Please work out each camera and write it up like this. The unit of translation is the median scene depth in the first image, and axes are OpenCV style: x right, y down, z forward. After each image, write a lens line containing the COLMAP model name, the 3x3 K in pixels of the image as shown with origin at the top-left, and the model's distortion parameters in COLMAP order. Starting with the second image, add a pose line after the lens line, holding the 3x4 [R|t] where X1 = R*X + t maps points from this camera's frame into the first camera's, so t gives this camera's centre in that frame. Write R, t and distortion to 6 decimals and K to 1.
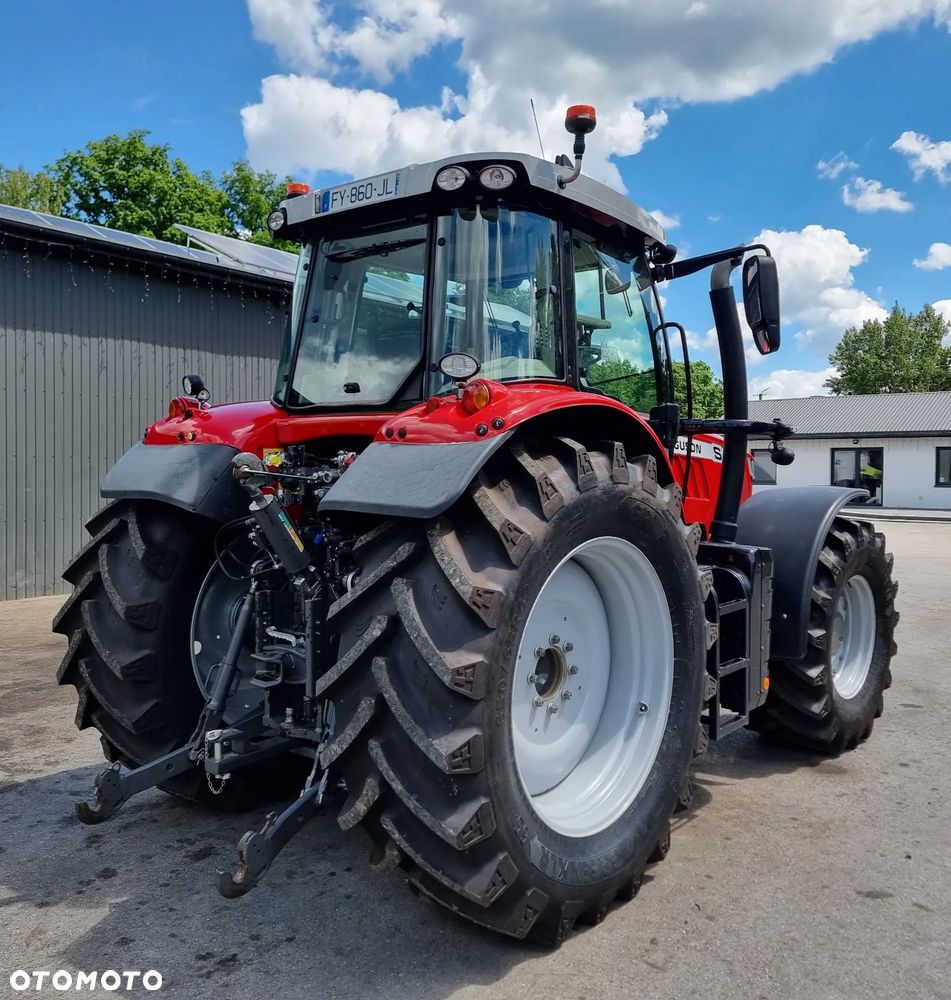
lens RADIAL K [[928.0, 0, 460.8], [0, 928.0, 491.2], [0, 0, 1]] dist [0.045224, 0.000000]
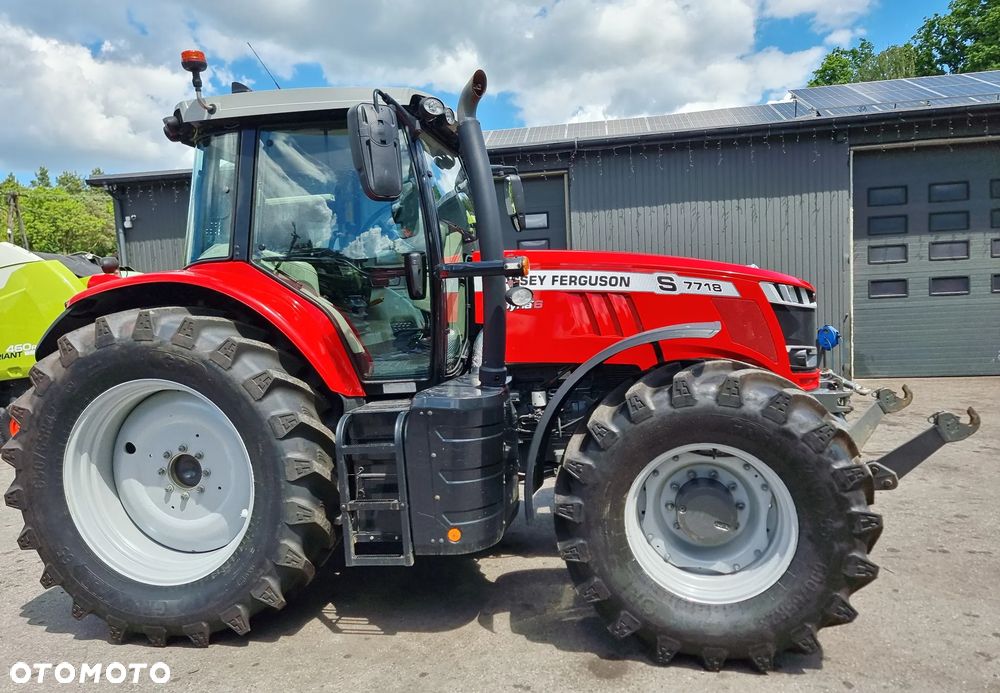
lens RADIAL K [[678.5, 0, 496.9], [0, 678.5, 348.5], [0, 0, 1]] dist [0.052019, -0.023475]
pose [[0.496630, 0.026204, -0.867567, 0.092570], [0.032562, 0.998278, 0.048792, -0.002074], [0.867351, -0.052481, 0.494922, 0.067399]]
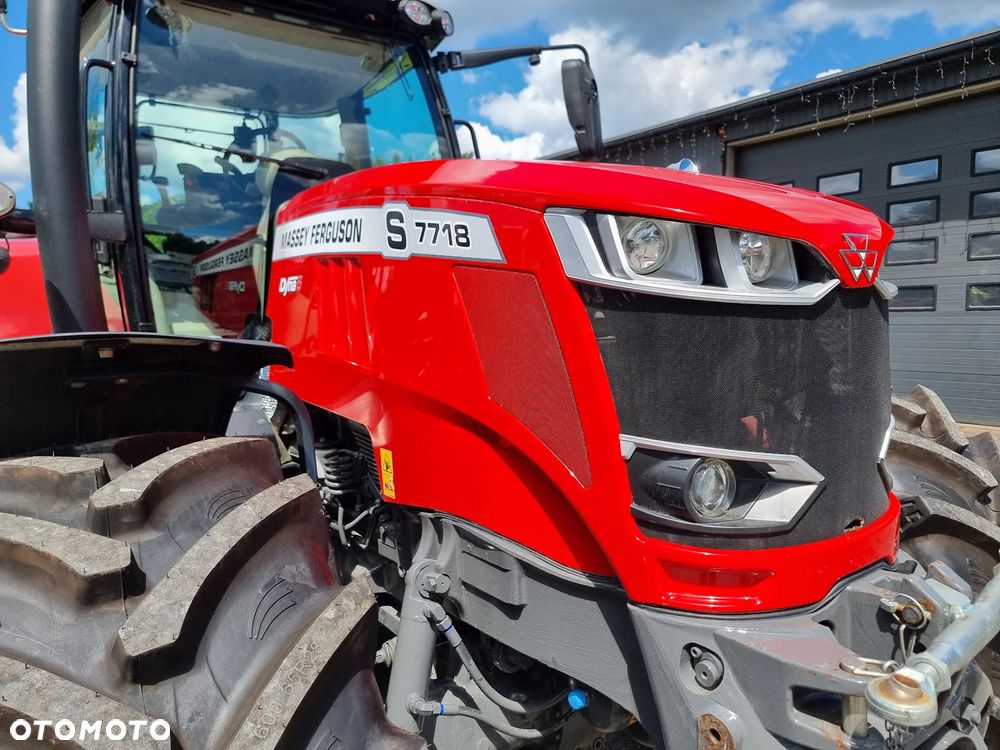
lens RADIAL K [[701.4, 0, 500.8], [0, 701.4, 373.4], [0, 0, 1]] dist [0.053069, -0.035662]
pose [[-0.213189, 0.082876, -0.973490, 0.064092], [-0.000964, 0.996377, 0.085036, -0.001361], [0.977010, 0.019068, -0.212337, 0.135184]]
